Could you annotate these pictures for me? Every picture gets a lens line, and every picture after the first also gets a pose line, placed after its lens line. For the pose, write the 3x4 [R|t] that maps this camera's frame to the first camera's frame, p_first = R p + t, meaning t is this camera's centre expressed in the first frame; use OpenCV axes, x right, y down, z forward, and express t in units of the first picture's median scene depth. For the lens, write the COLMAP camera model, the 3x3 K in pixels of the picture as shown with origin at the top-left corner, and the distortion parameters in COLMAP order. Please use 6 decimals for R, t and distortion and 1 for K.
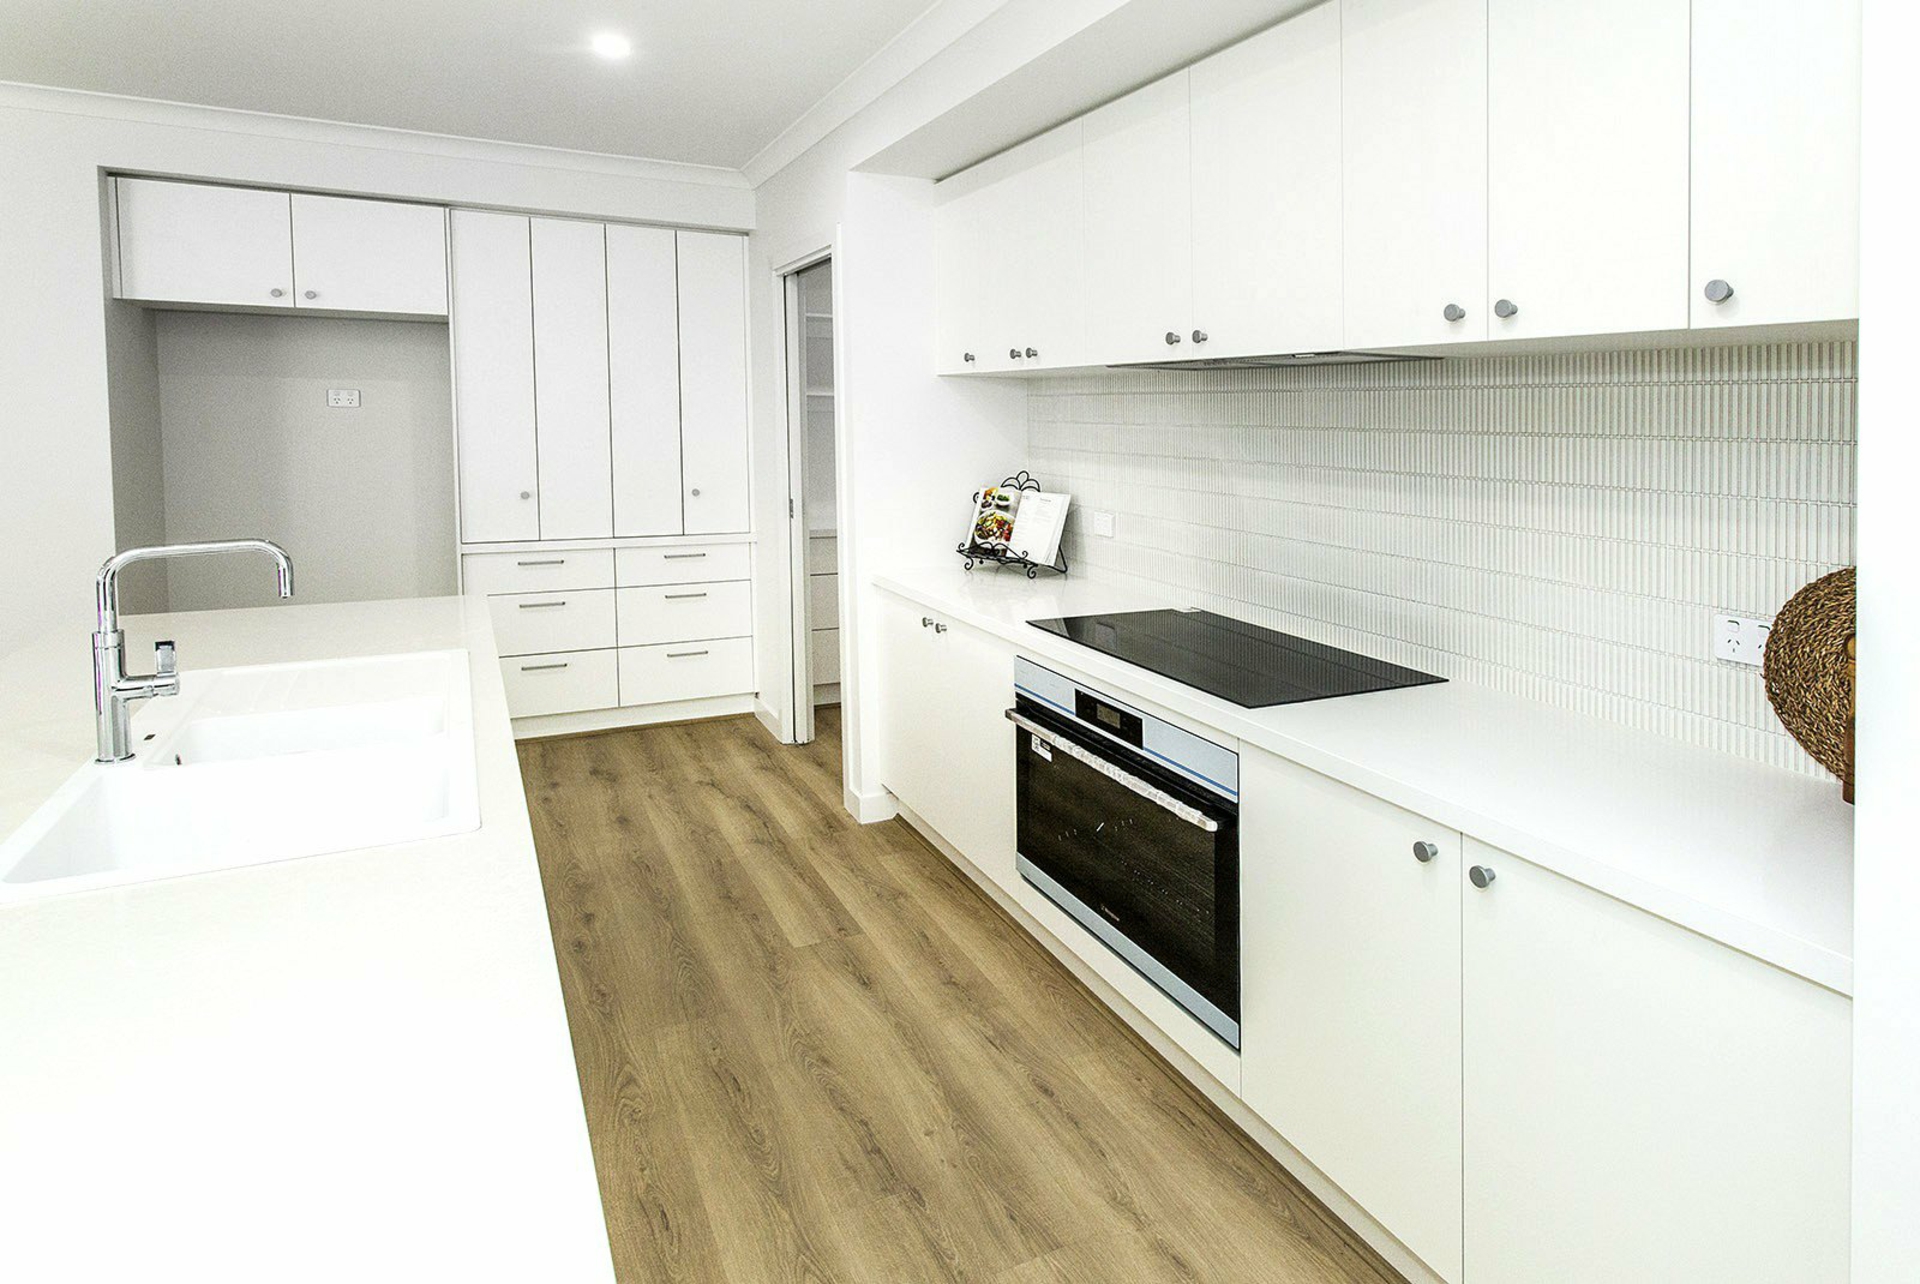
lens RADIAL K [[1119.7, 0, 960.7], [0, 1119.7, 598.7], [0, 0, 1]] dist [0.000214, 0.000021]
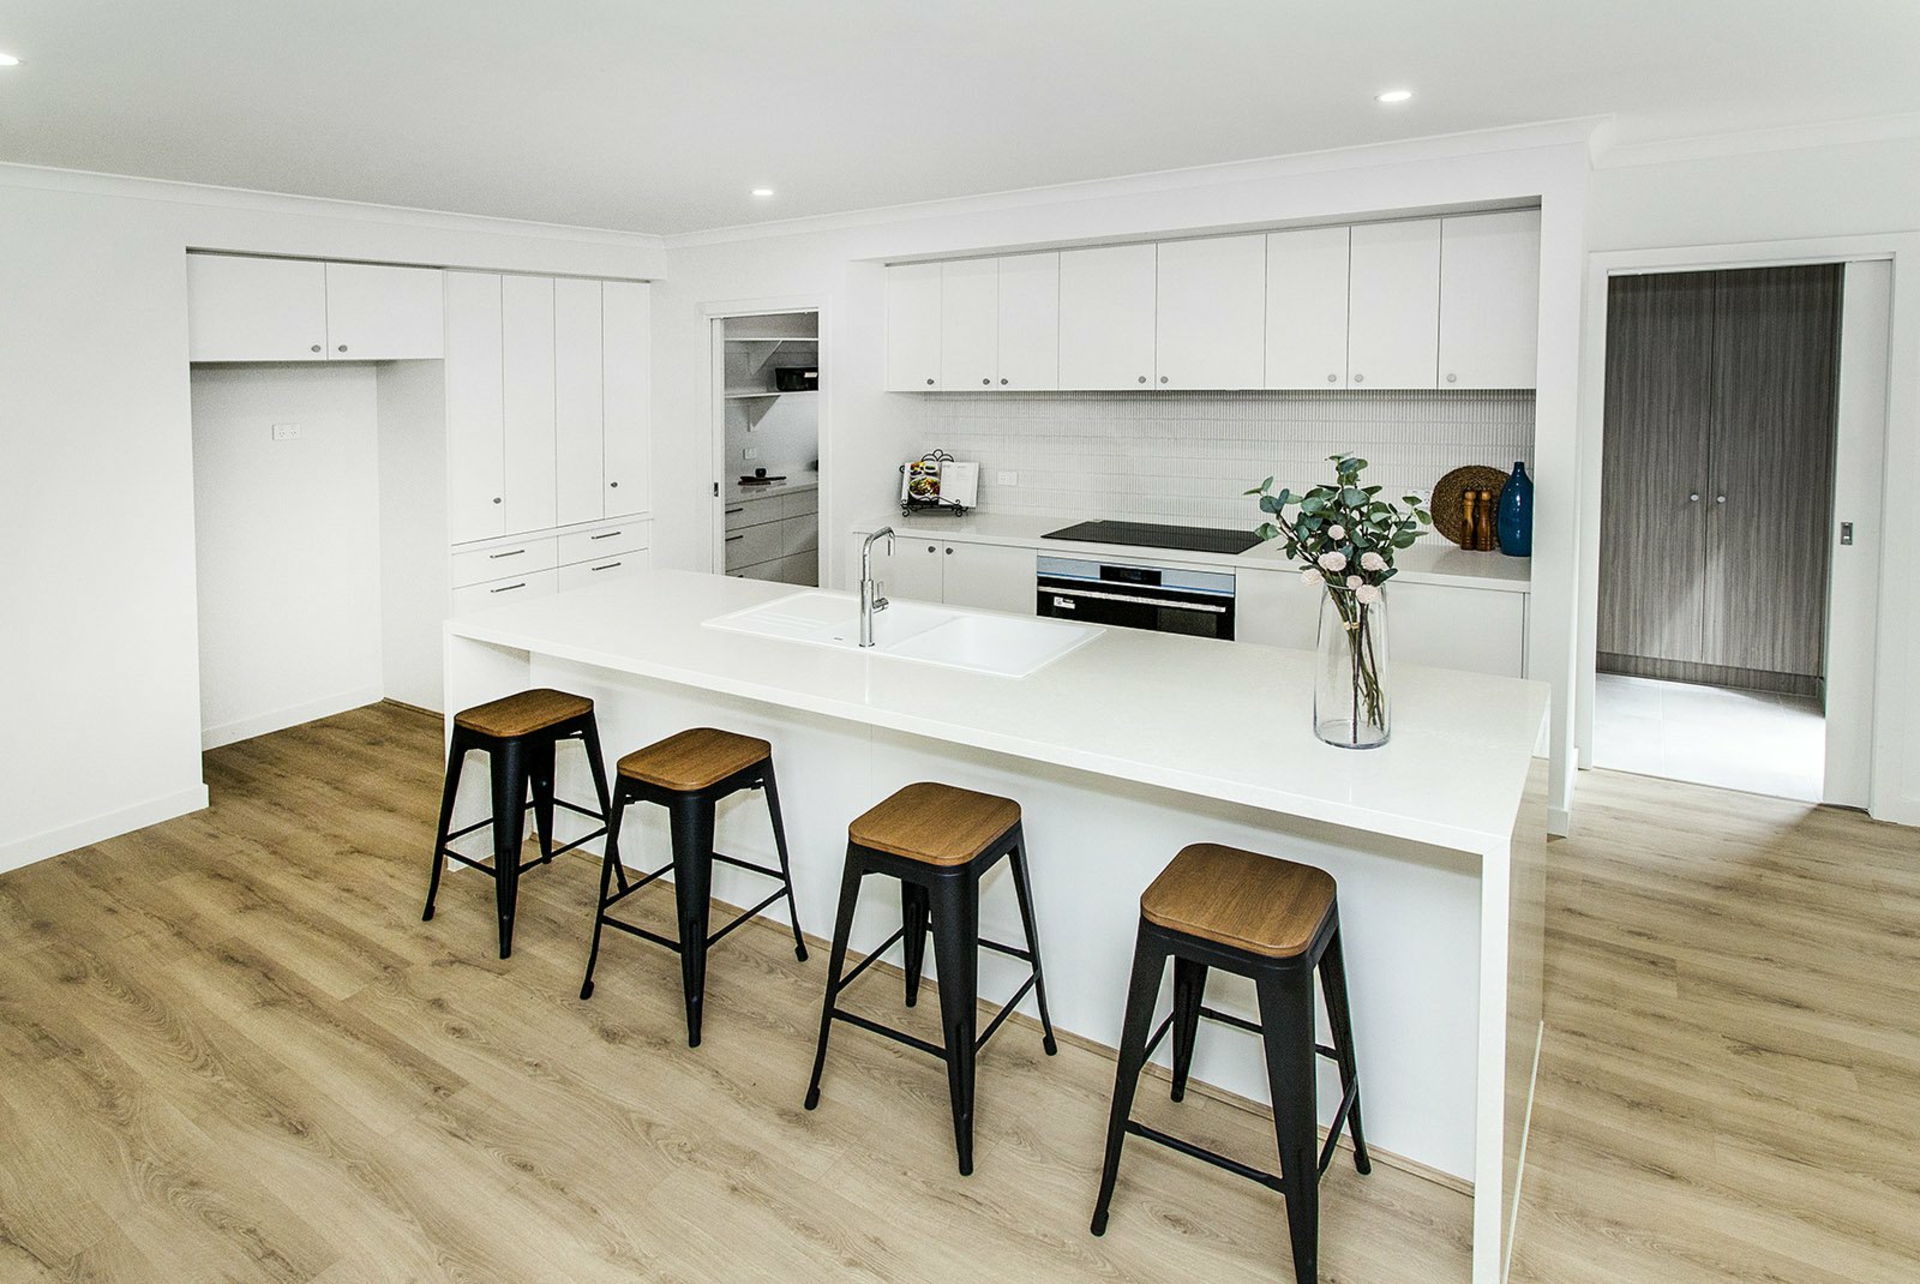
lens RADIAL K [[932.7, 0, 960.0], [0, 932.7, 642.0], [0, 0, 1]] dist [-0.002242, -0.000039]
pose [[0.889337, -0.170688, 0.424199, -0.529951], [0.120685, 0.982440, 0.142294, -0.030701], [-0.441037, -0.075353, 0.894320, -0.219665]]
